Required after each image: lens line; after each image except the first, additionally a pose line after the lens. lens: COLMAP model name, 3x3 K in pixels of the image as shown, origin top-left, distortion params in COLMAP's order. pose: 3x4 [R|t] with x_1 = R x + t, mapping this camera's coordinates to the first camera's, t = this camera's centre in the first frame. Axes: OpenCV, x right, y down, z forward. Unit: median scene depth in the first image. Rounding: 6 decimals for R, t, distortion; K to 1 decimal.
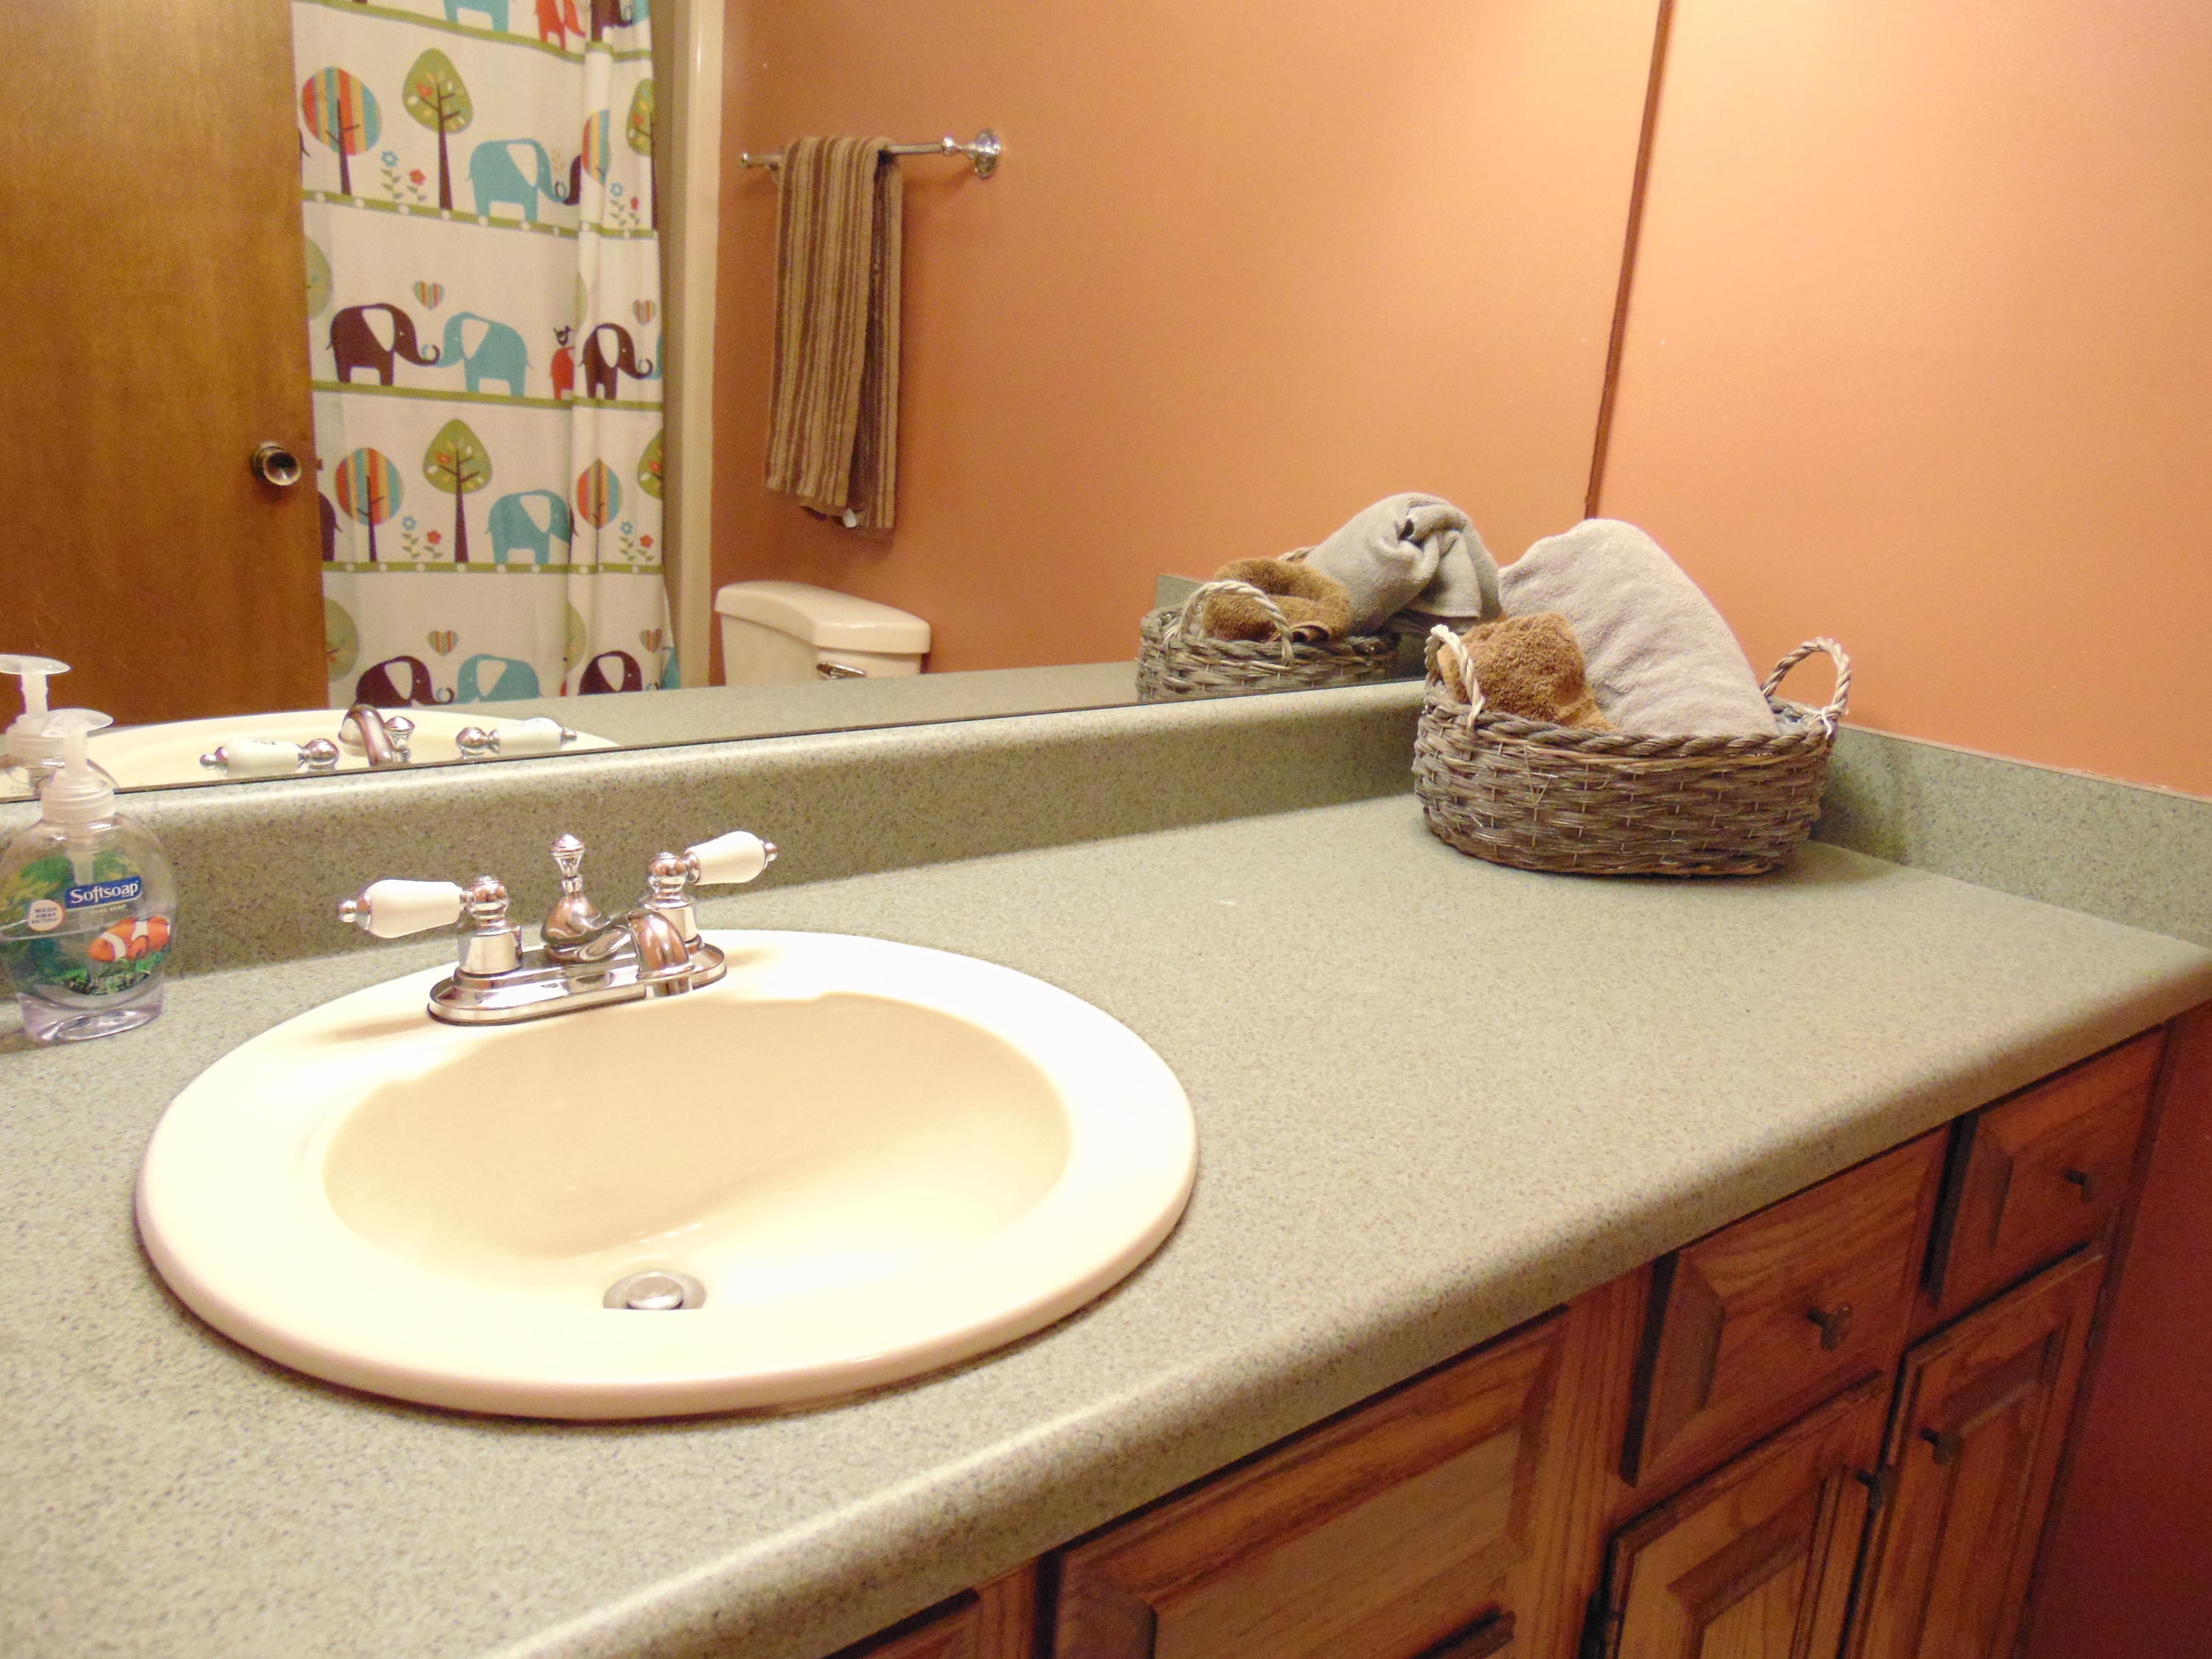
lens RADIAL K [[1660.3, 0, 1092.6], [0, 1660.3, 783.7], [0, 0, 1]] dist [-0.034220, 0.071663]
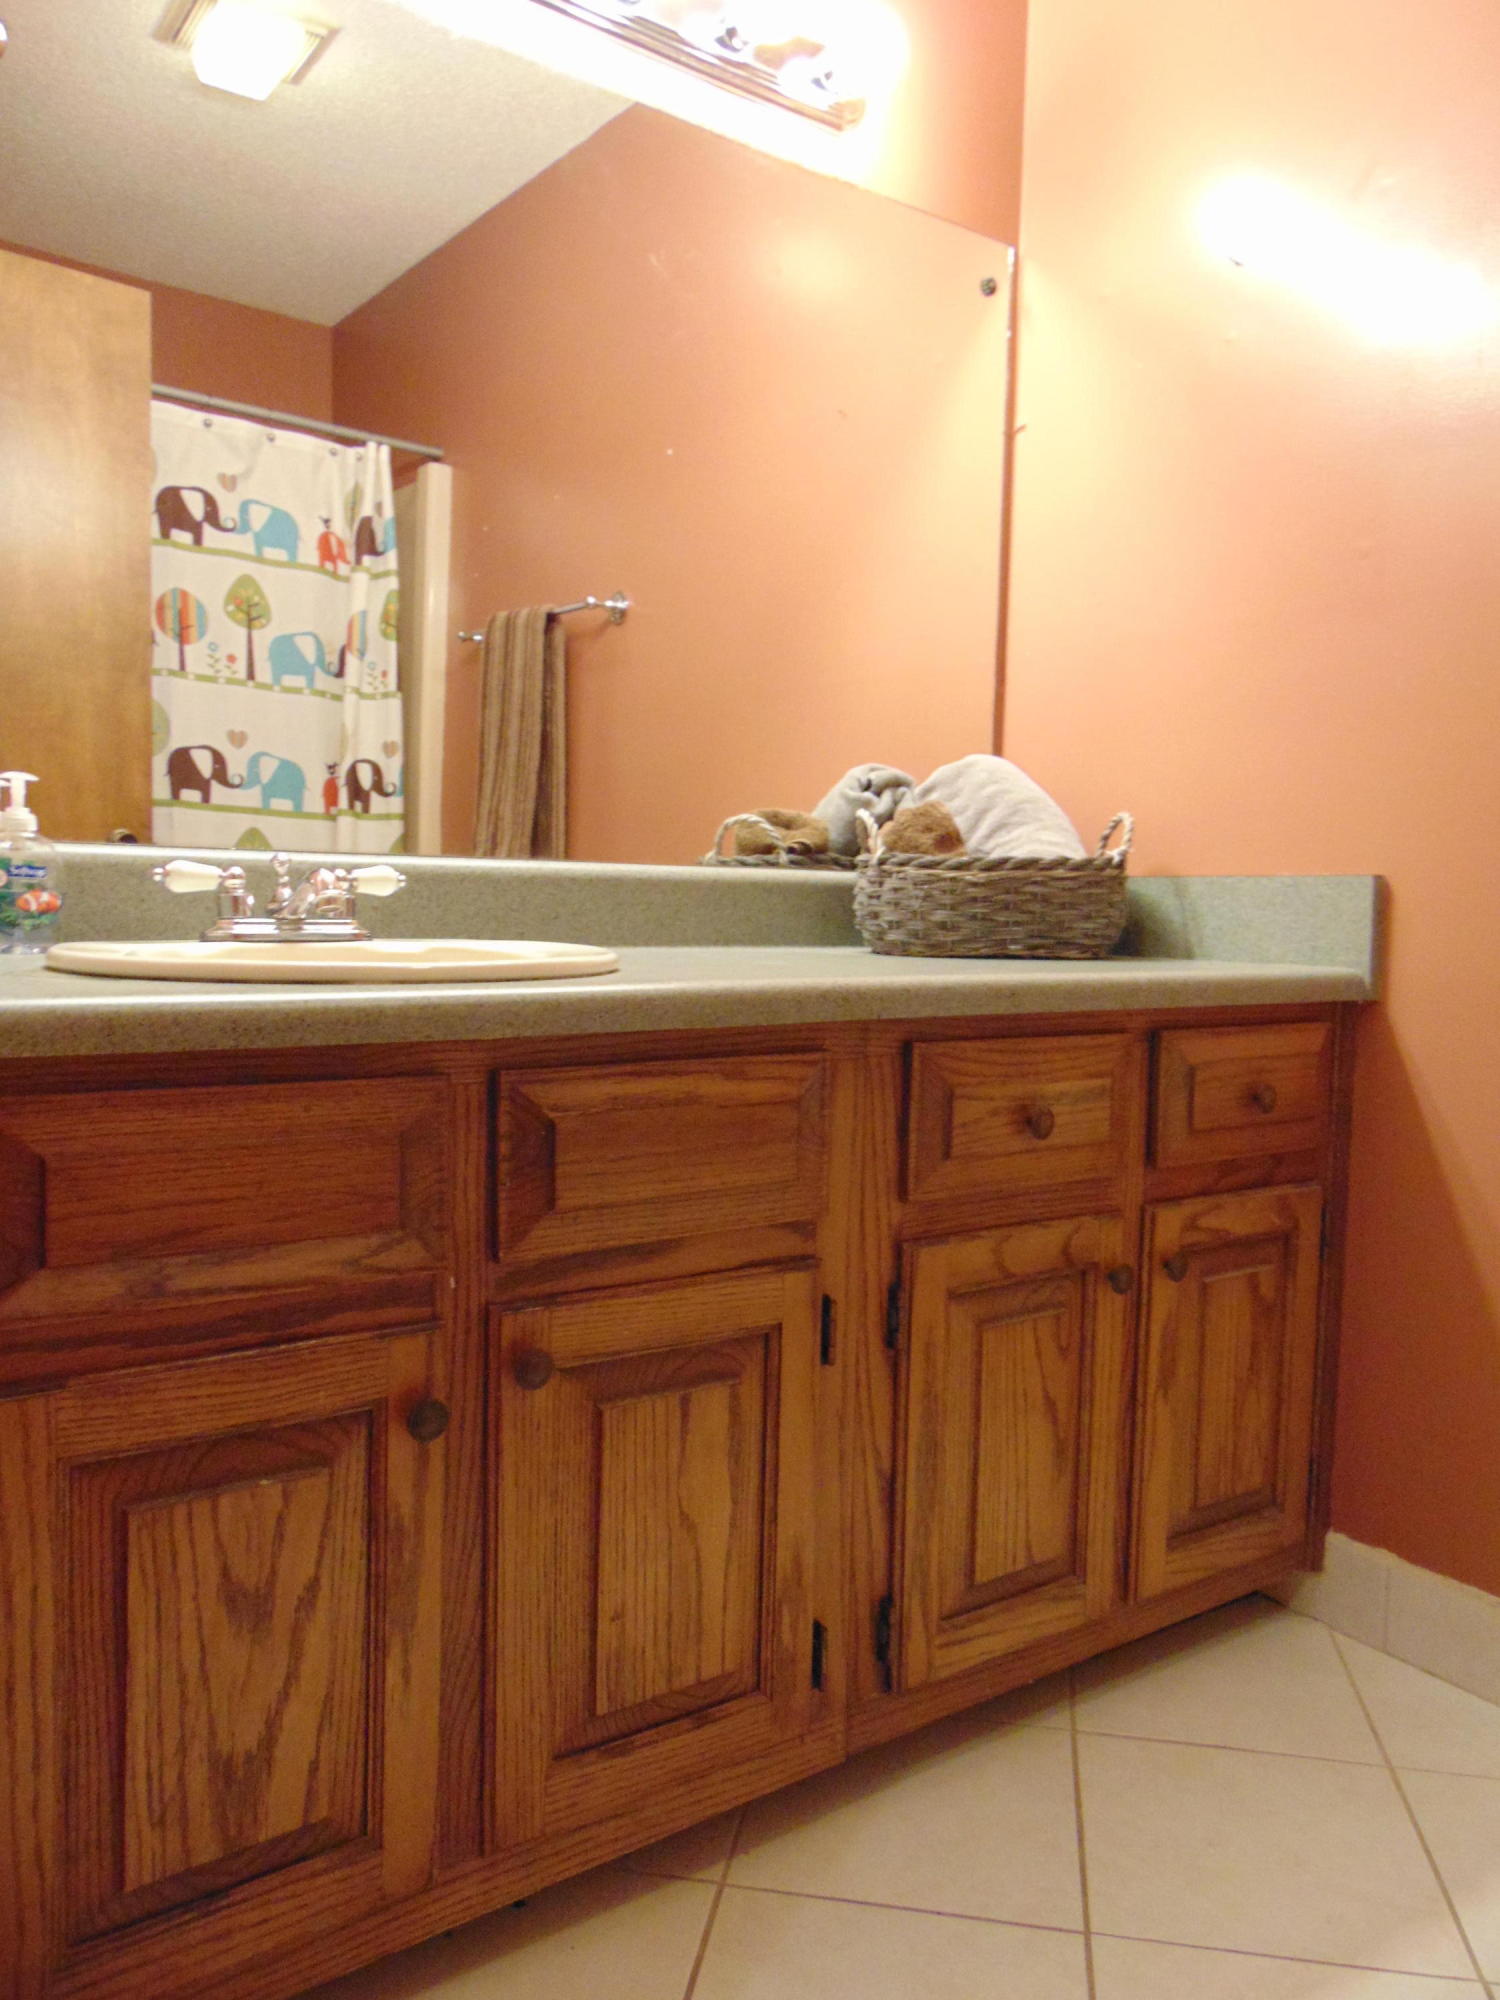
lens RADIAL K [[1501.2, 0, 751.9], [0, 1501.2, 1000.6], [0, 0, 1]] dist [-0.034220, 0.071663]
pose [[0.997733, -0.042699, -0.052019, 0.097351], [0.032187, 0.981572, -0.188361, 0.188627], [0.059104, 0.186260, 0.980721, -0.189243]]
